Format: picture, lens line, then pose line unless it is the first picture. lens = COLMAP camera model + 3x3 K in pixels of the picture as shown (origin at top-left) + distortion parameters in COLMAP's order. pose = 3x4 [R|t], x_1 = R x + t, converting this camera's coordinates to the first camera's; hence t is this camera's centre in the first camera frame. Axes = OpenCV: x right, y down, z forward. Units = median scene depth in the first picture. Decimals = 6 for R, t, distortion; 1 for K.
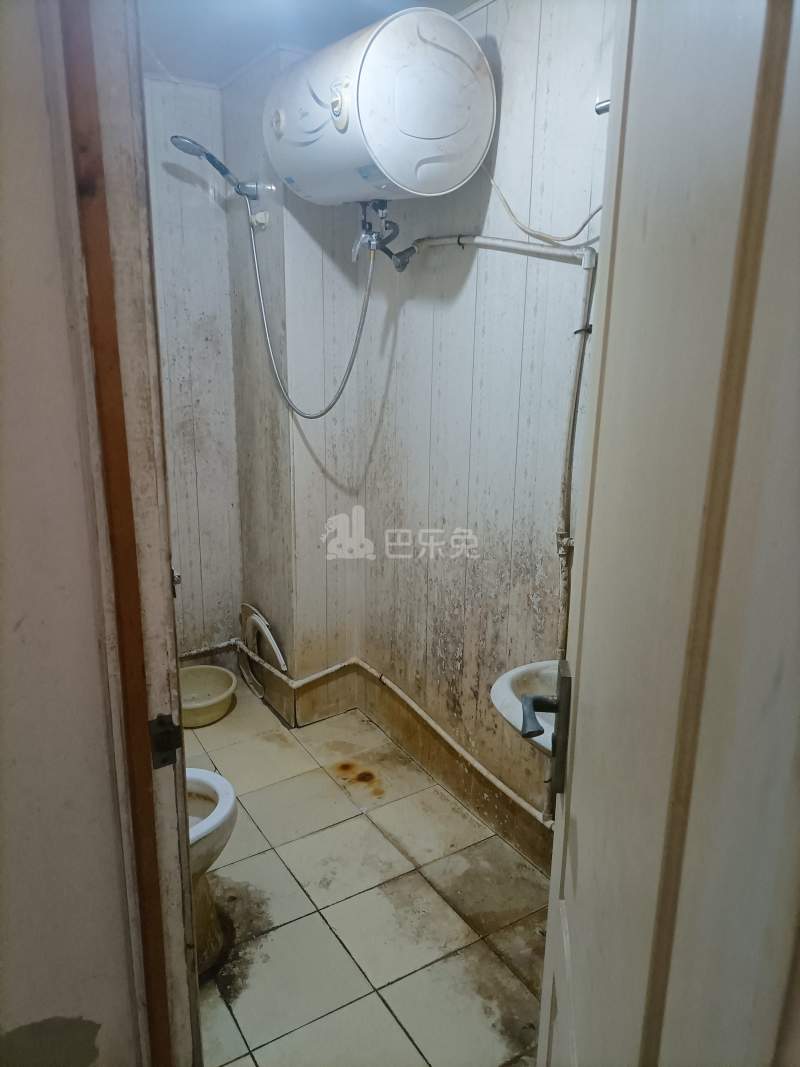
lens RADIAL K [[764.7, 0, 401.0], [0, 764.7, 539.4], [0, 0, 1]] dist [0.108997, -0.131747]
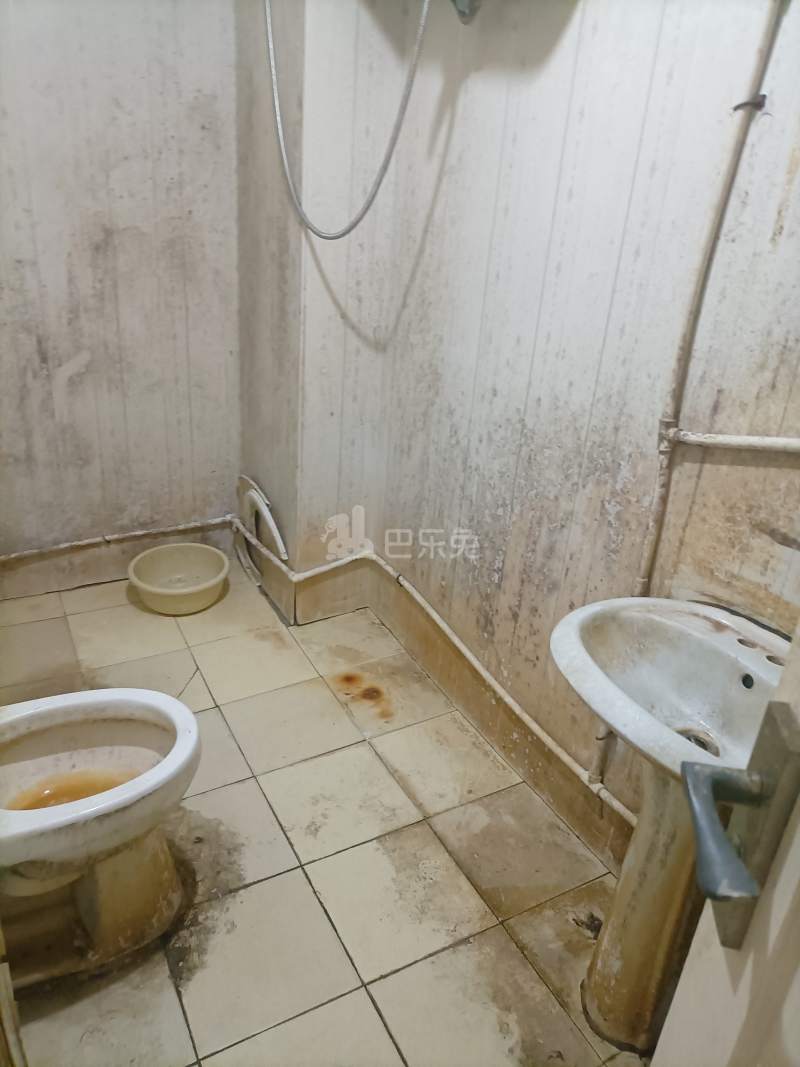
lens RADIAL K [[764.7, 0, 401.0], [0, 764.7, 539.4], [0, 0, 1]] dist [0.108997, -0.131747]
pose [[0.996853, 0.075791, -0.023220, -0.008210], [-0.070755, 0.982827, 0.170423, -0.004002], [0.035738, -0.168243, 0.985097, 0.223205]]
